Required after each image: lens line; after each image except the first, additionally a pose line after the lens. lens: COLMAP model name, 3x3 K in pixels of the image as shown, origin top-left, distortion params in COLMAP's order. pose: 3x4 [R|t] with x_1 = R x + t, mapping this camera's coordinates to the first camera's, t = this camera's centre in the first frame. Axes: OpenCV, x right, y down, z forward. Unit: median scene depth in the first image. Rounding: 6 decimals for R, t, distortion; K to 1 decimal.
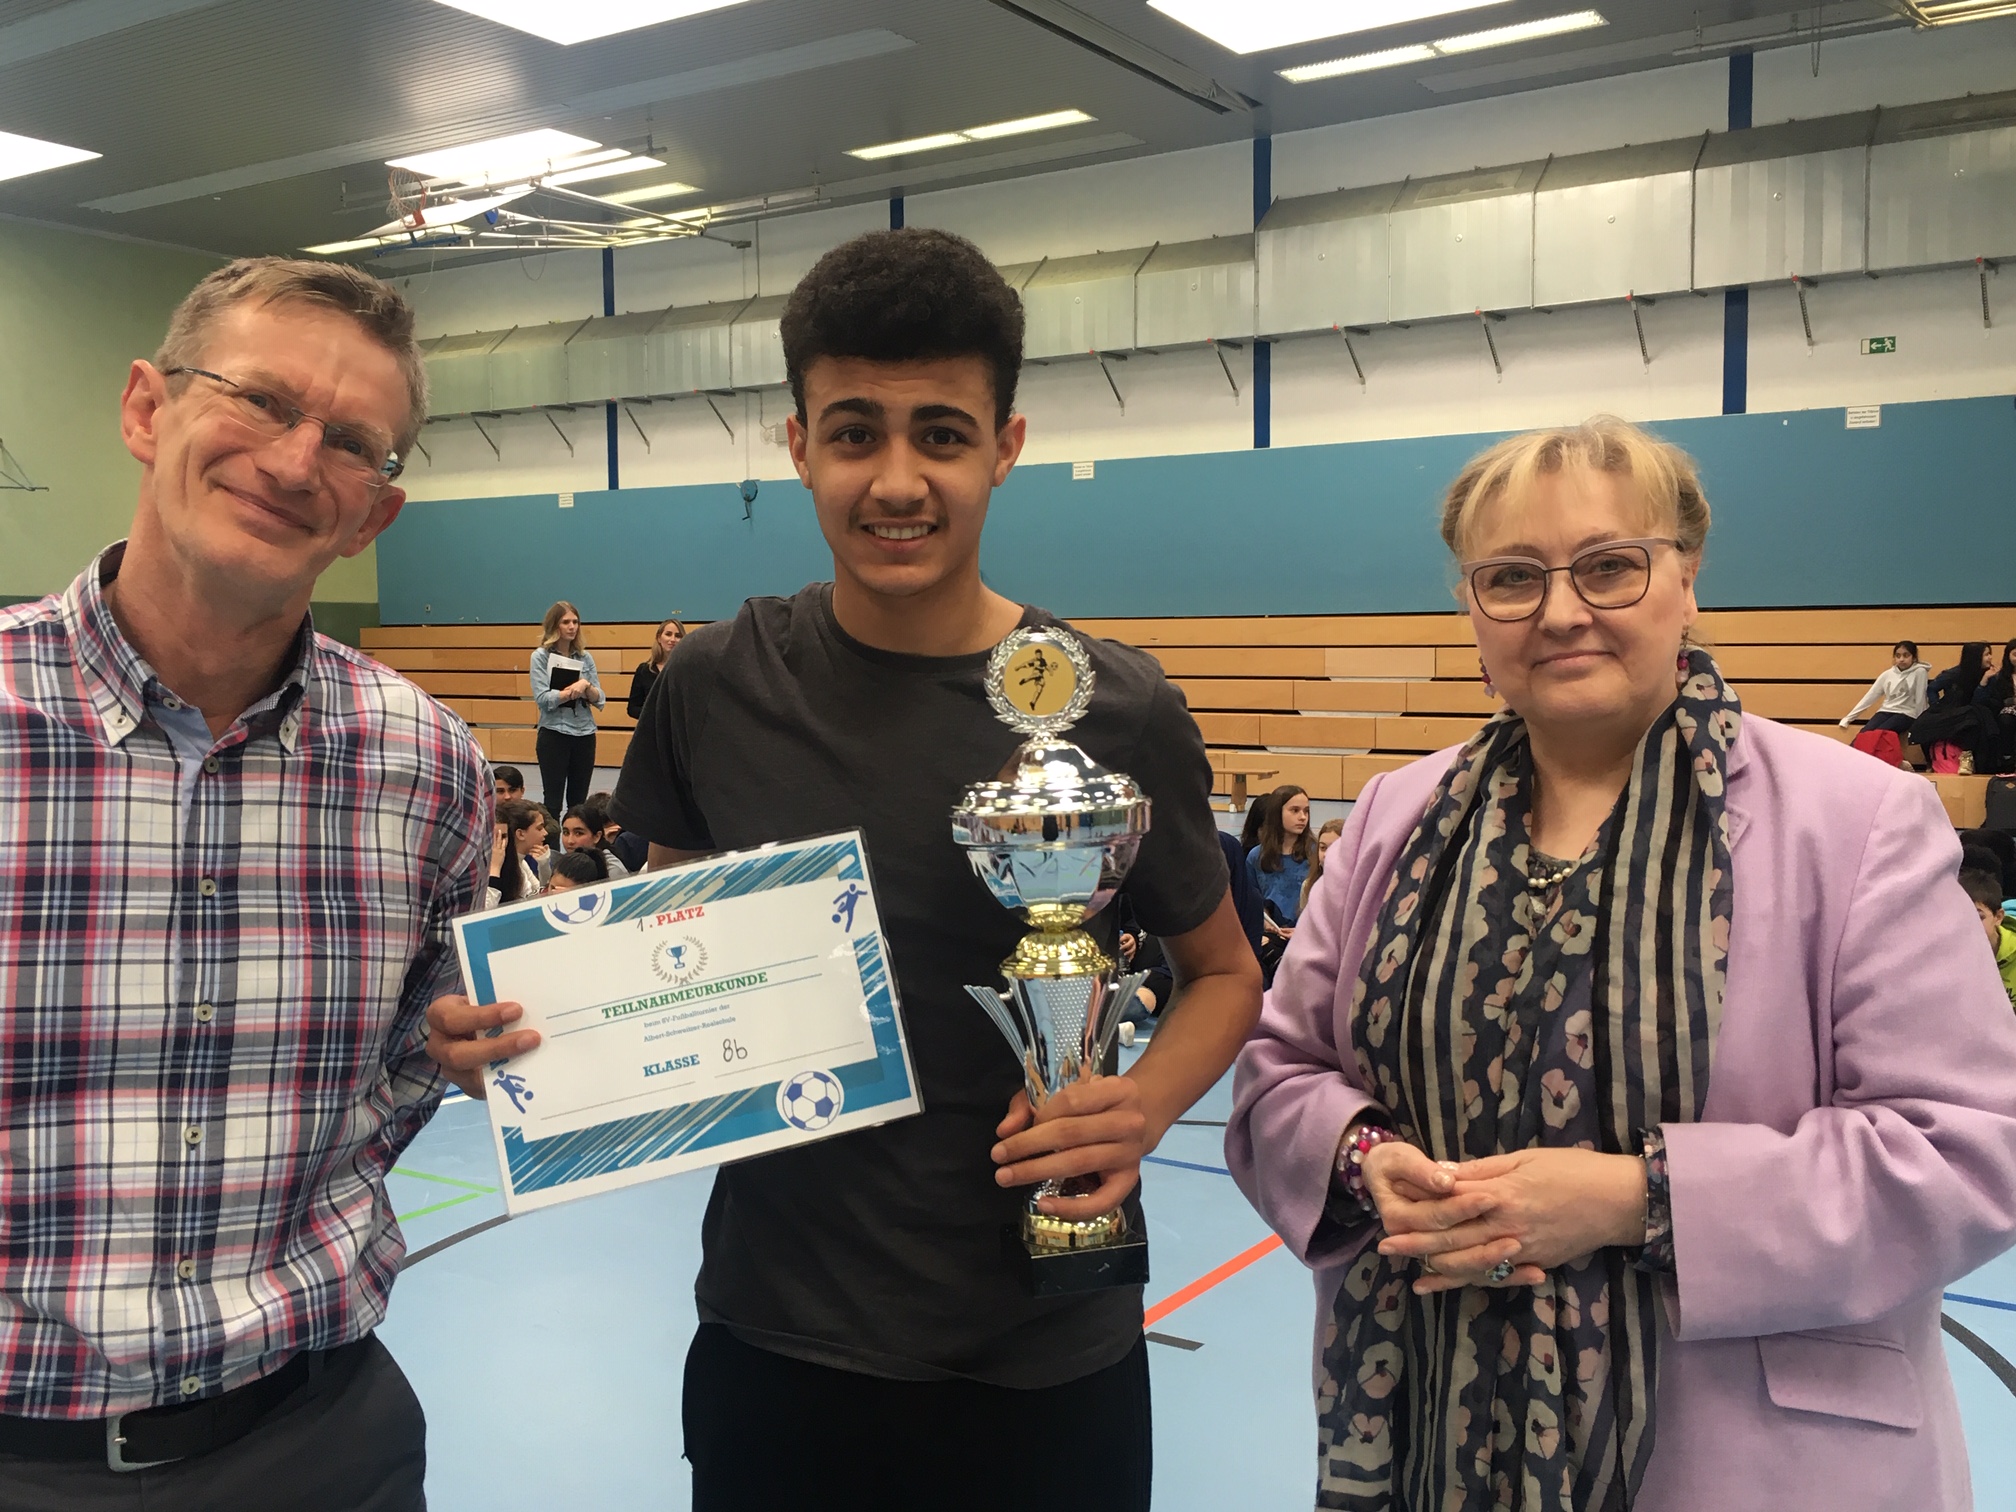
lens RADIAL K [[1905.6, 0, 1008.0], [0, 1905.6, 756.0], [0, 0, 1]] dist [0.059873, -0.068168]
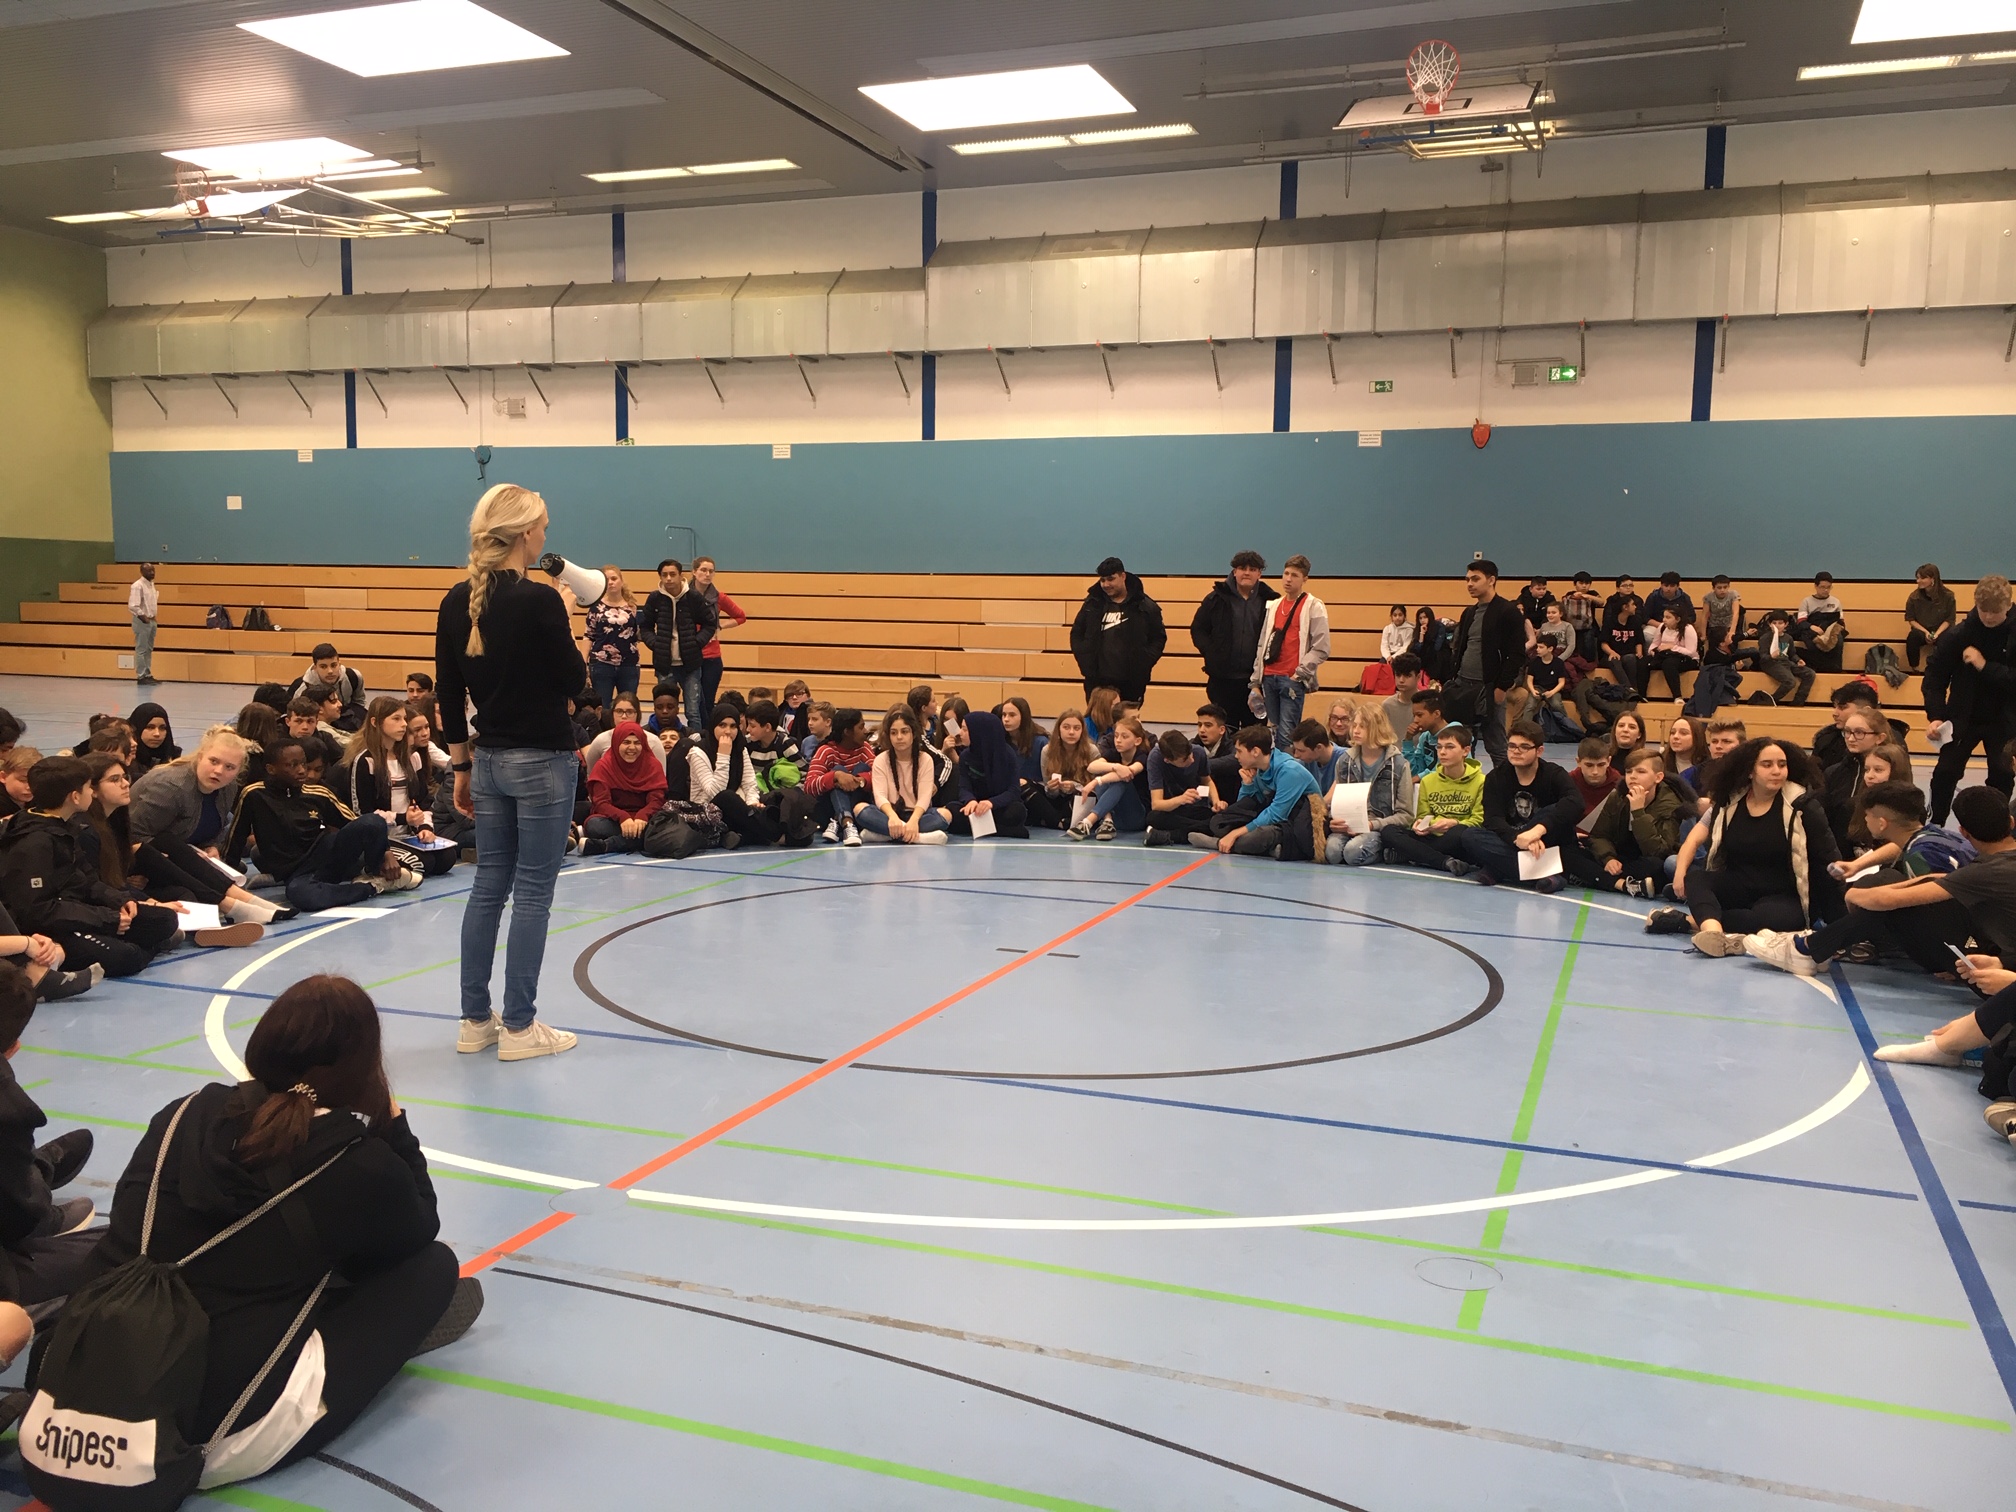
lens RADIAL K [[1689.9, 0, 1008.0], [0, 1689.9, 756.0], [0, 0, 1]] dist [0.081648, -0.122854]
pose [[0.974464, -0.002445, 0.224528, -0.069407], [-0.005724, 0.999345, 0.035722, 0.007534], [-0.224469, -0.036095, 0.973813, -0.113788]]
